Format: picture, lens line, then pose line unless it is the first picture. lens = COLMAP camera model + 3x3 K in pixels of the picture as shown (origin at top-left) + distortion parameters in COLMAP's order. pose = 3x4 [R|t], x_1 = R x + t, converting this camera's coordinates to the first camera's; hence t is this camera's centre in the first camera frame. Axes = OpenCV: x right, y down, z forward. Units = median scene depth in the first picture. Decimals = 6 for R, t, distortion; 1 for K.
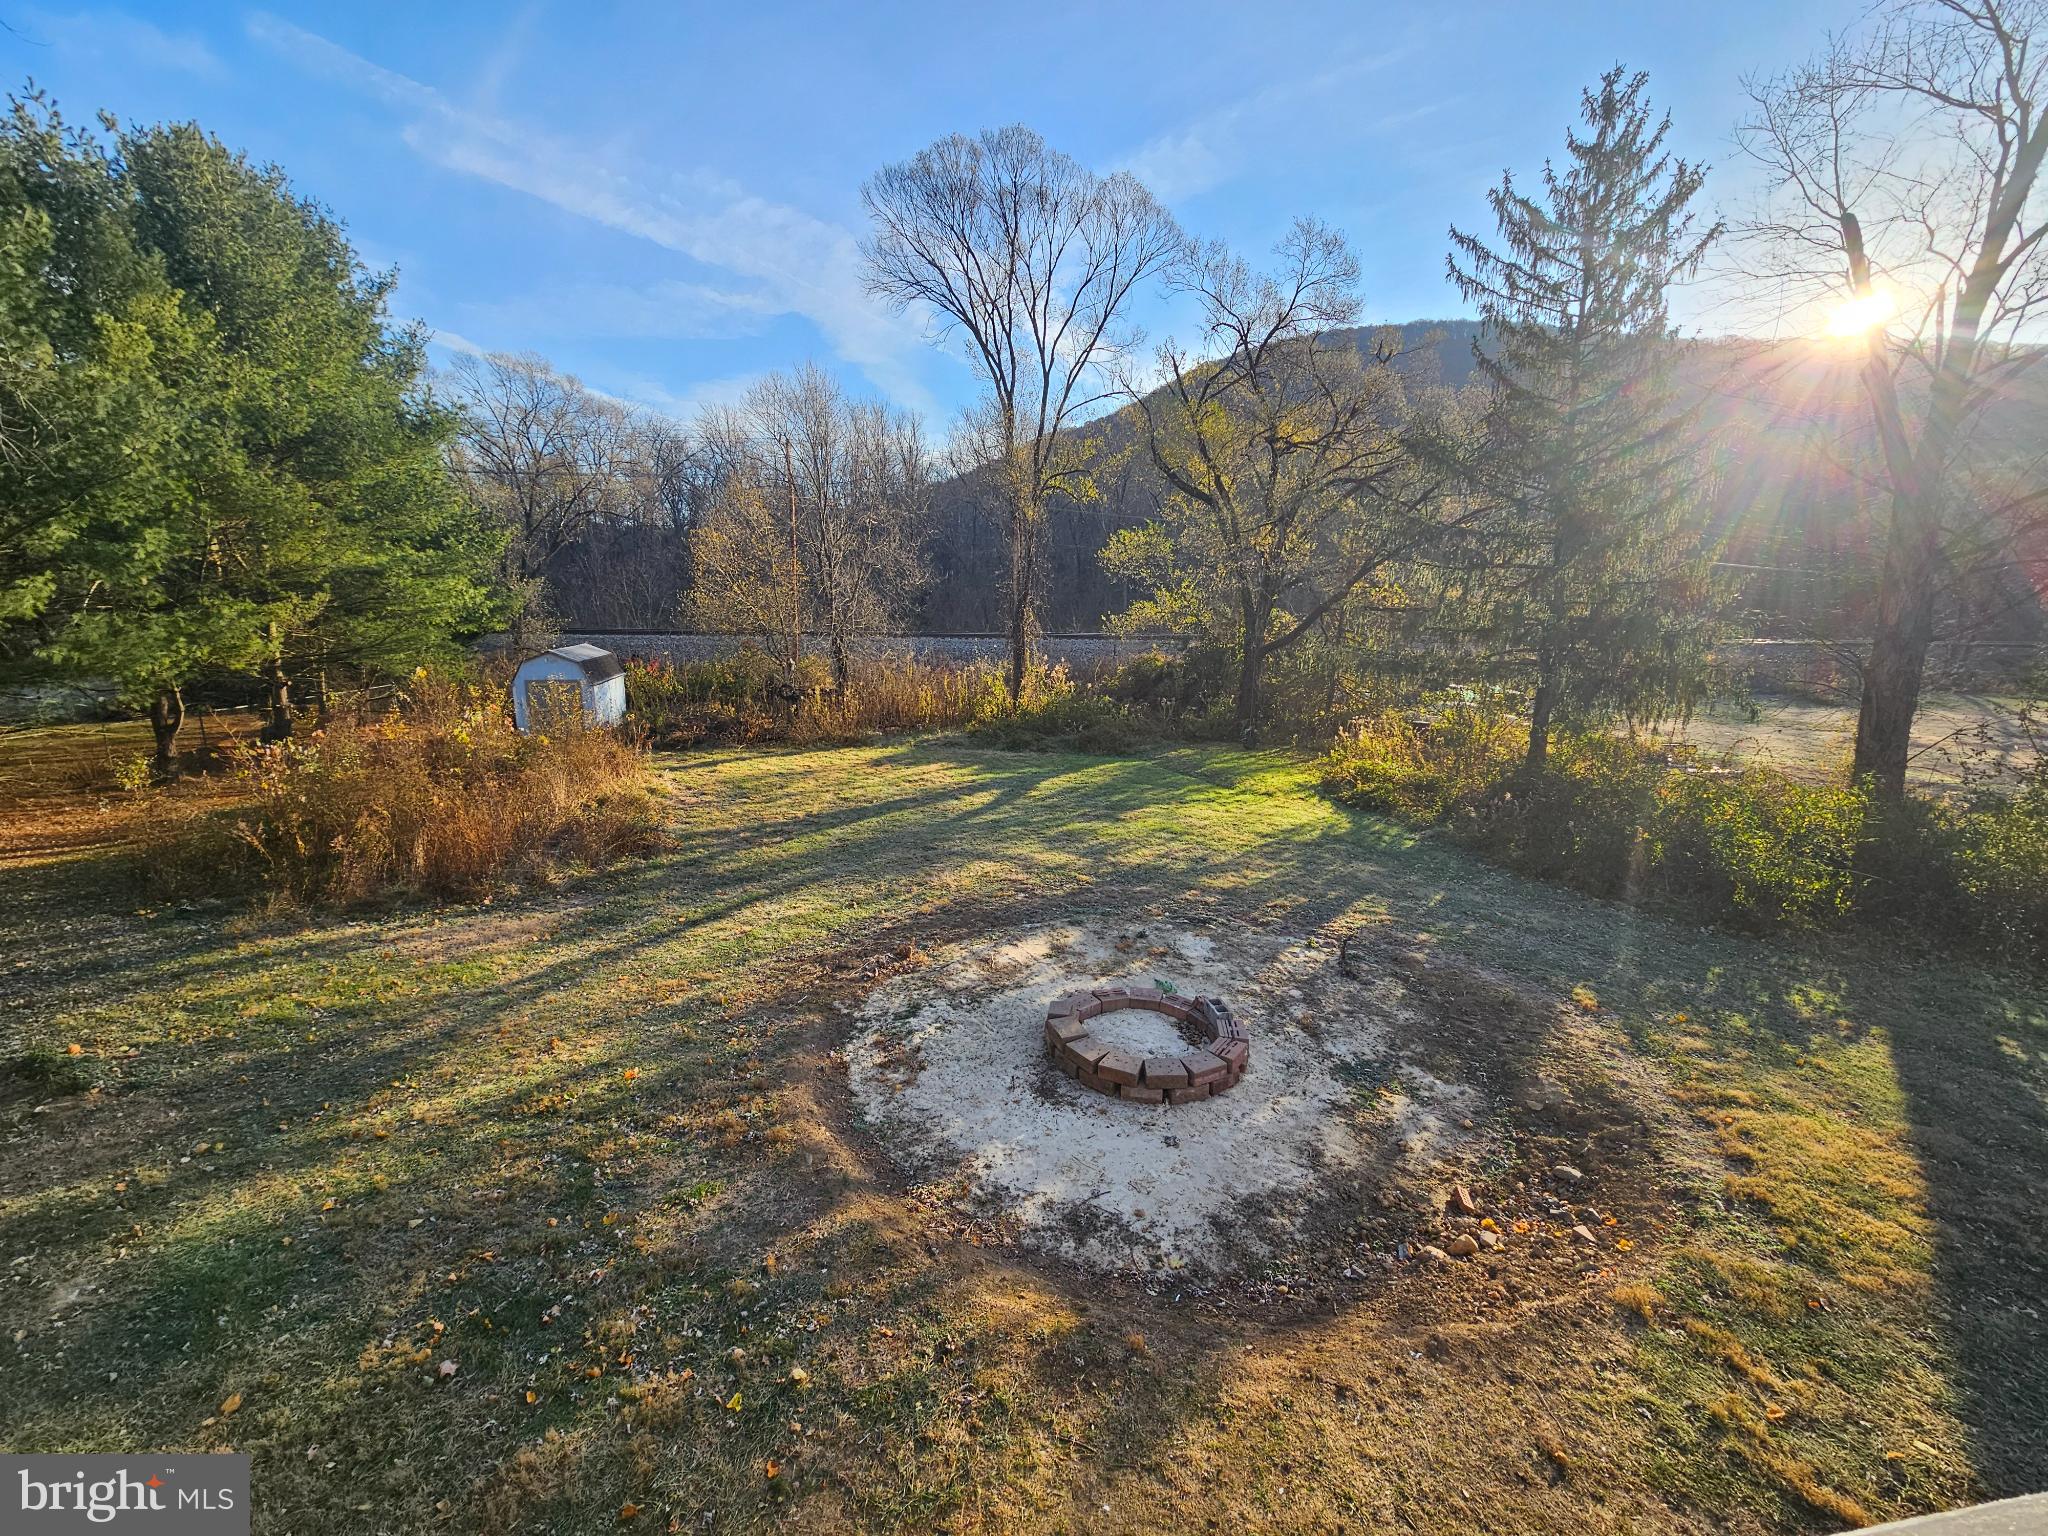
lens RADIAL K [[835.4, 0, 1036.1], [0, 835.4, 763.3], [0, 0, 1]] dist [-0.000794, -0.000529]
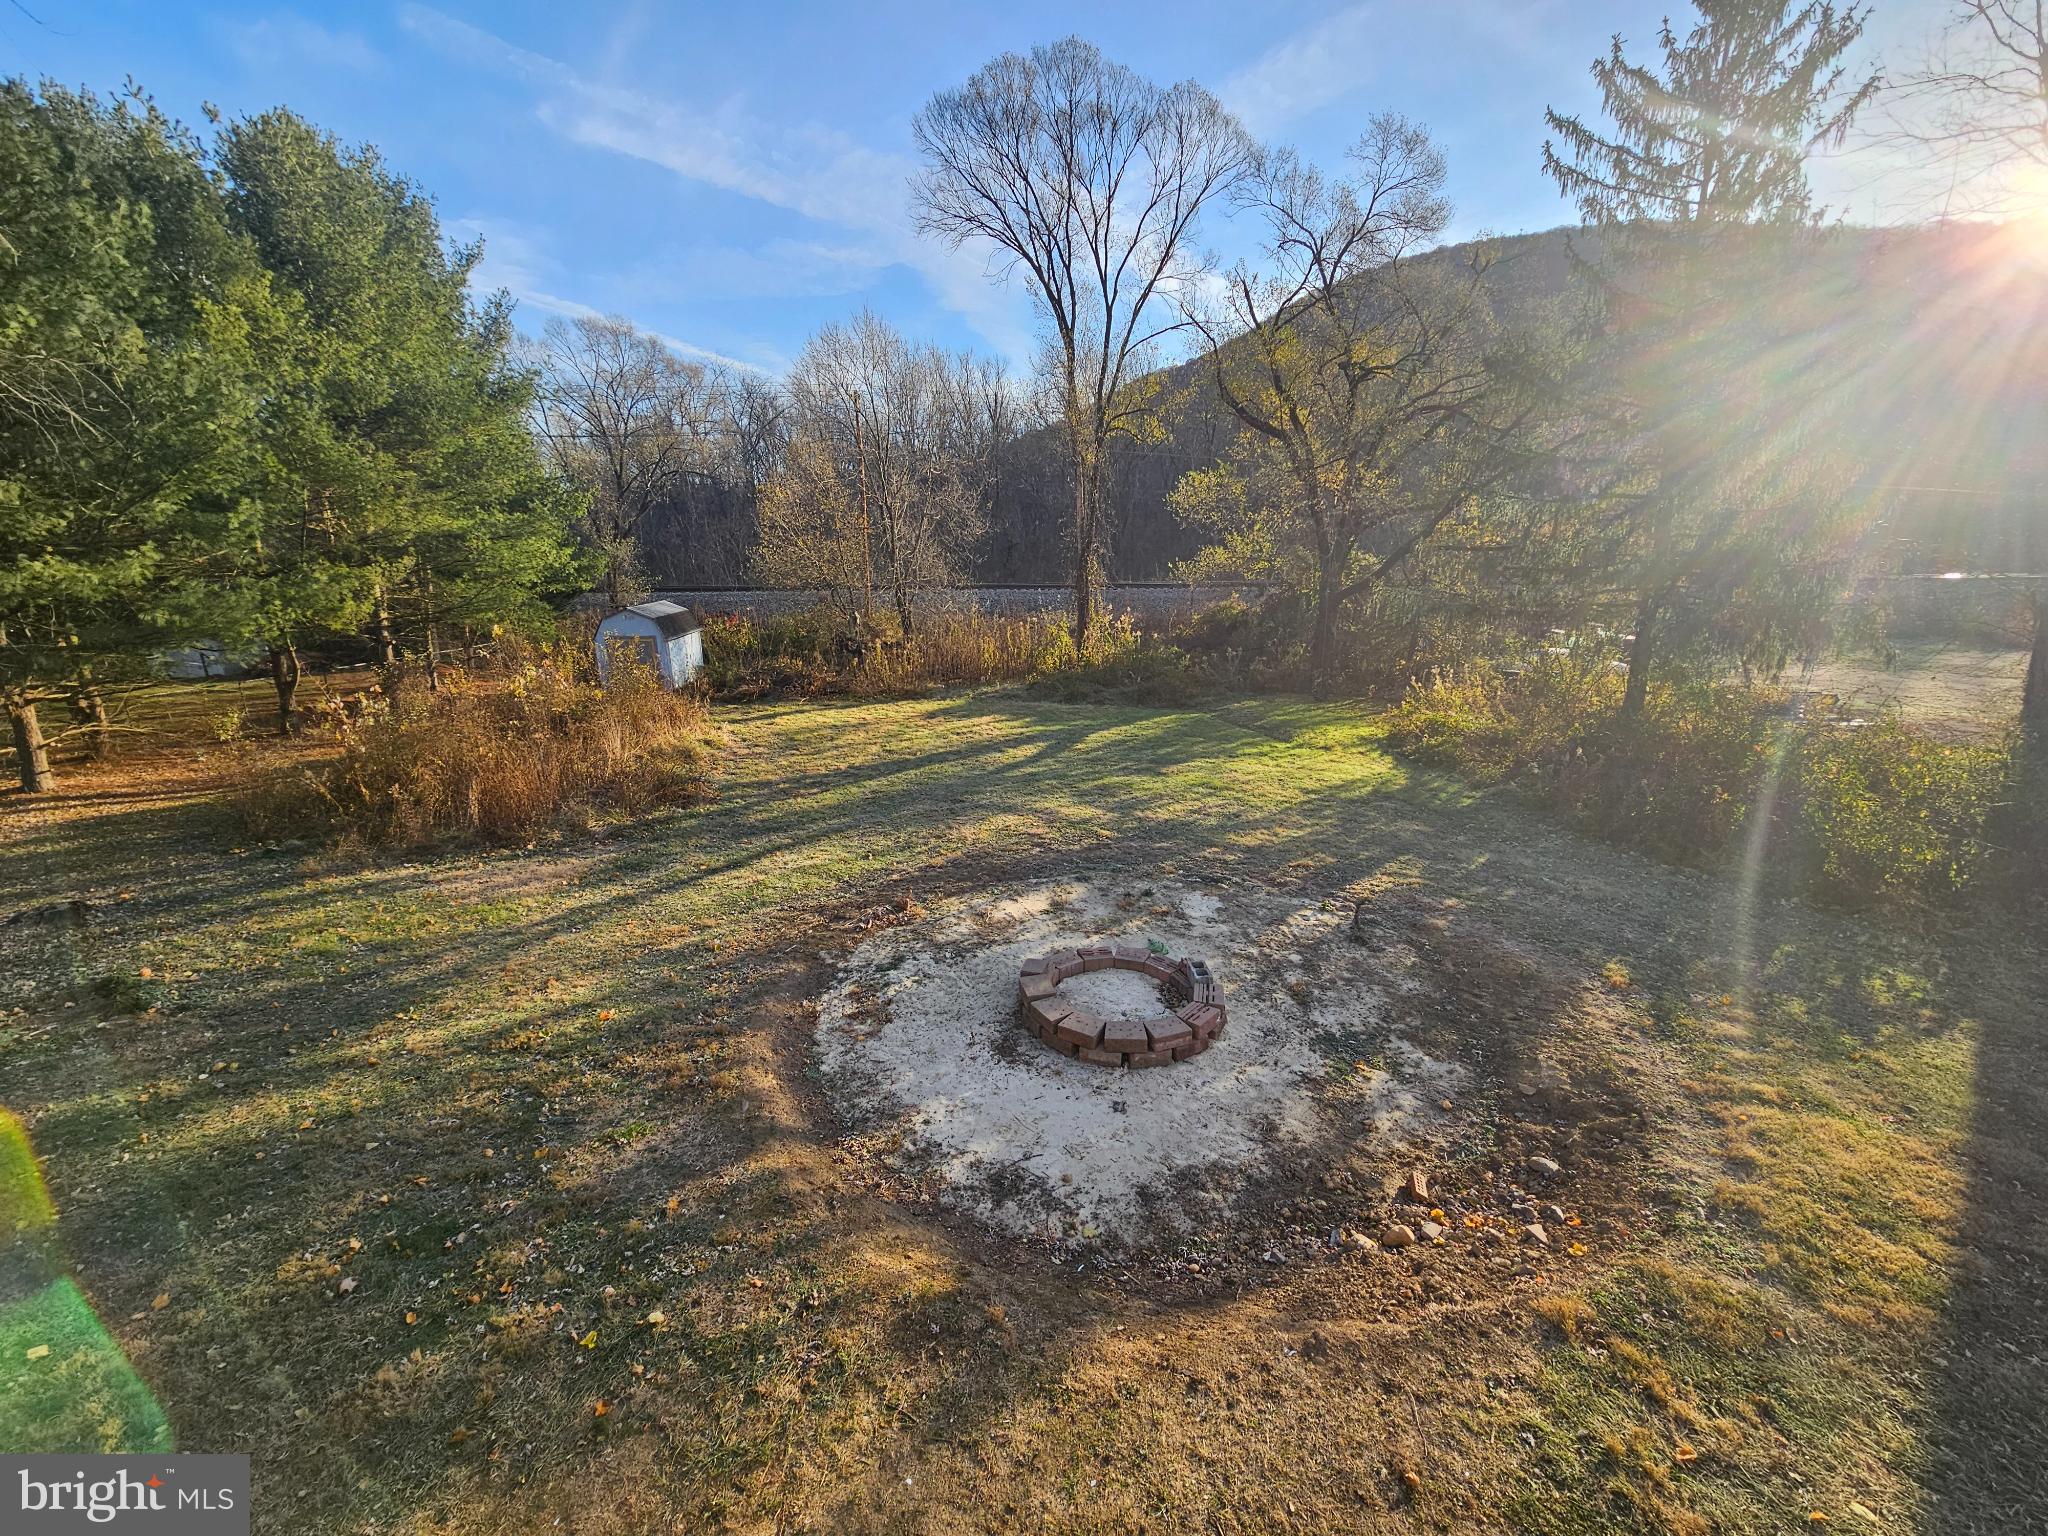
lens RADIAL K [[835.4, 0, 1036.1], [0, 835.4, 763.3], [0, 0, 1]] dist [-0.000794, -0.000529]
pose [[0.993157, 0.005987, -0.116636, 0.139924], [0.000676, 0.998374, 0.057006, -0.000244], [0.116788, -0.056695, 0.991537, 0.040306]]
